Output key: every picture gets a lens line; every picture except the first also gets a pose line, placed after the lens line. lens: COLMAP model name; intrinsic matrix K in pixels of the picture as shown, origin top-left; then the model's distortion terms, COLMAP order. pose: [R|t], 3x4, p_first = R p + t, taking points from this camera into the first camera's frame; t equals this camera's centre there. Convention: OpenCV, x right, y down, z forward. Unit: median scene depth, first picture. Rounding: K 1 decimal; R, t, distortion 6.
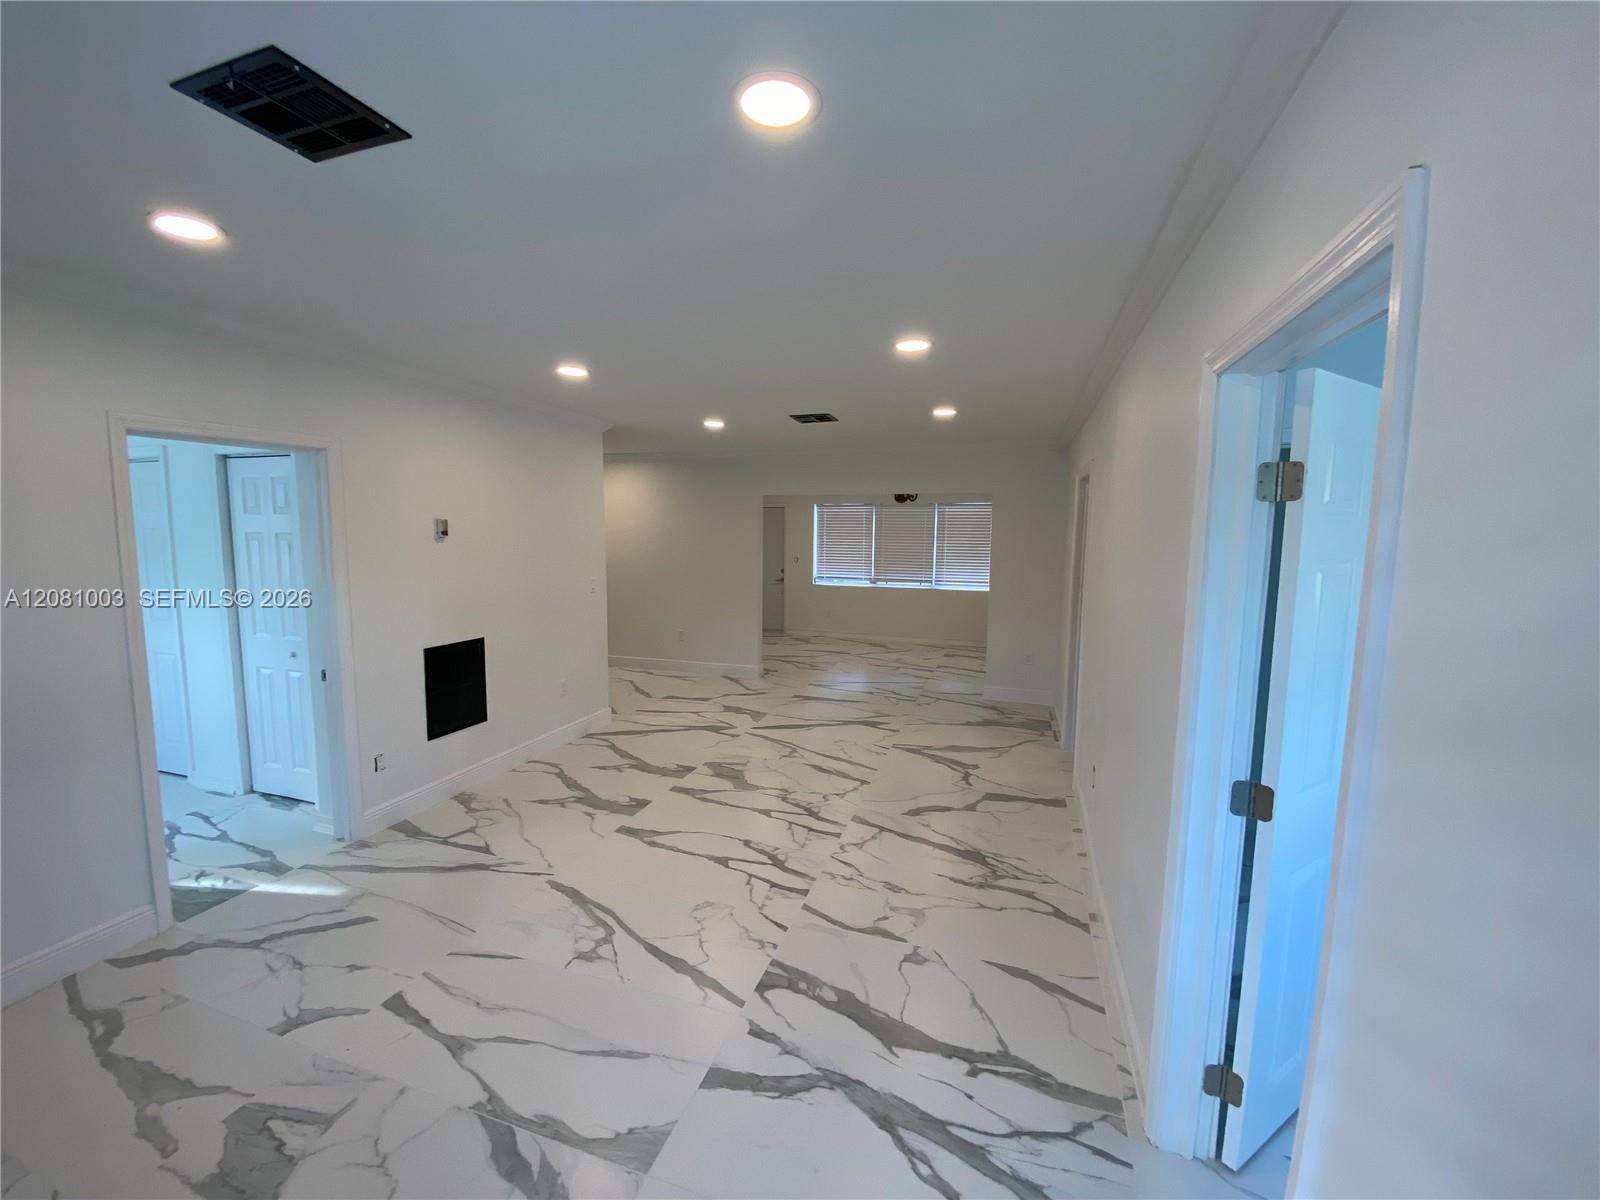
lens RADIAL K [[657.8, 0, 795.7], [0, 657.8, 600.3], [0, 0, 1]] dist [-0.008018, -0.002024]
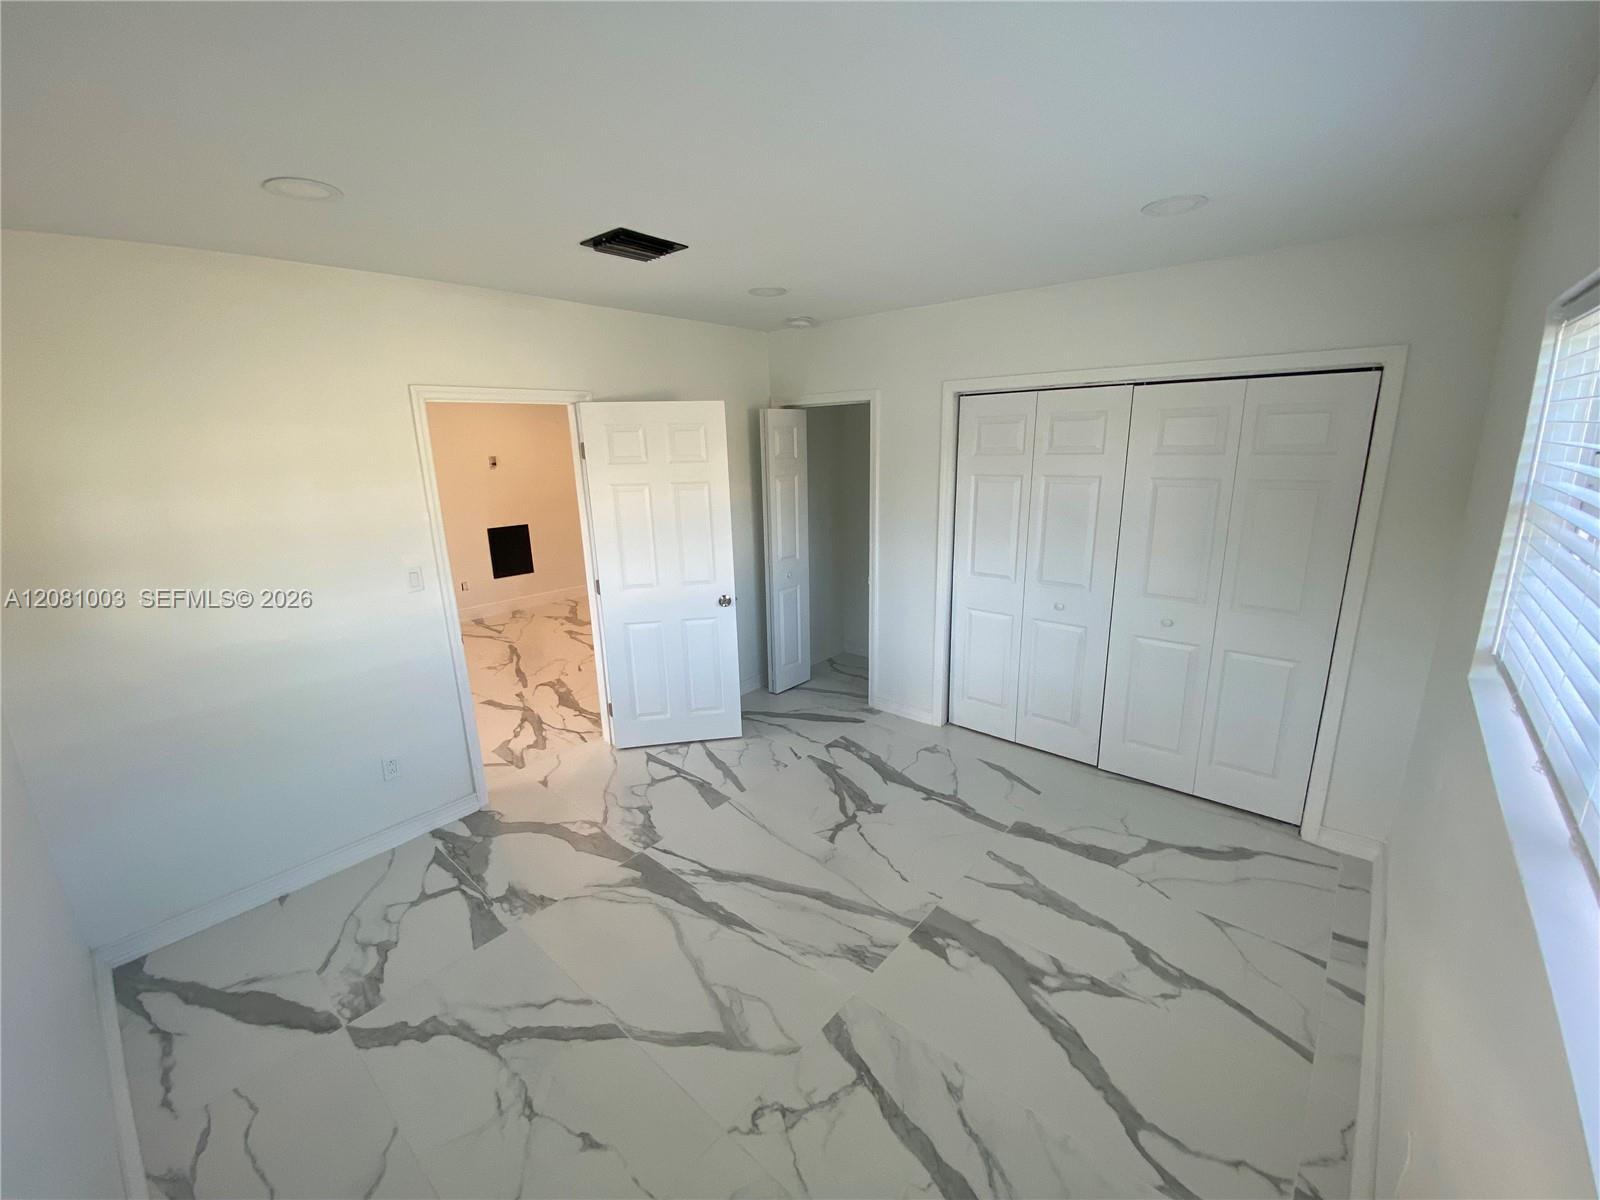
lens RADIAL K [[657.8, 0, 798.0], [0, 657.8, 603.0], [0, 0, 1]] dist [-0.008018, -0.002024]
pose [[0.920314, 0.058349, -0.386804, 1.301665], [-0.000933, 0.989137, 0.146991, 0.010449], [0.391179, -0.134917, 0.910371, -0.495523]]
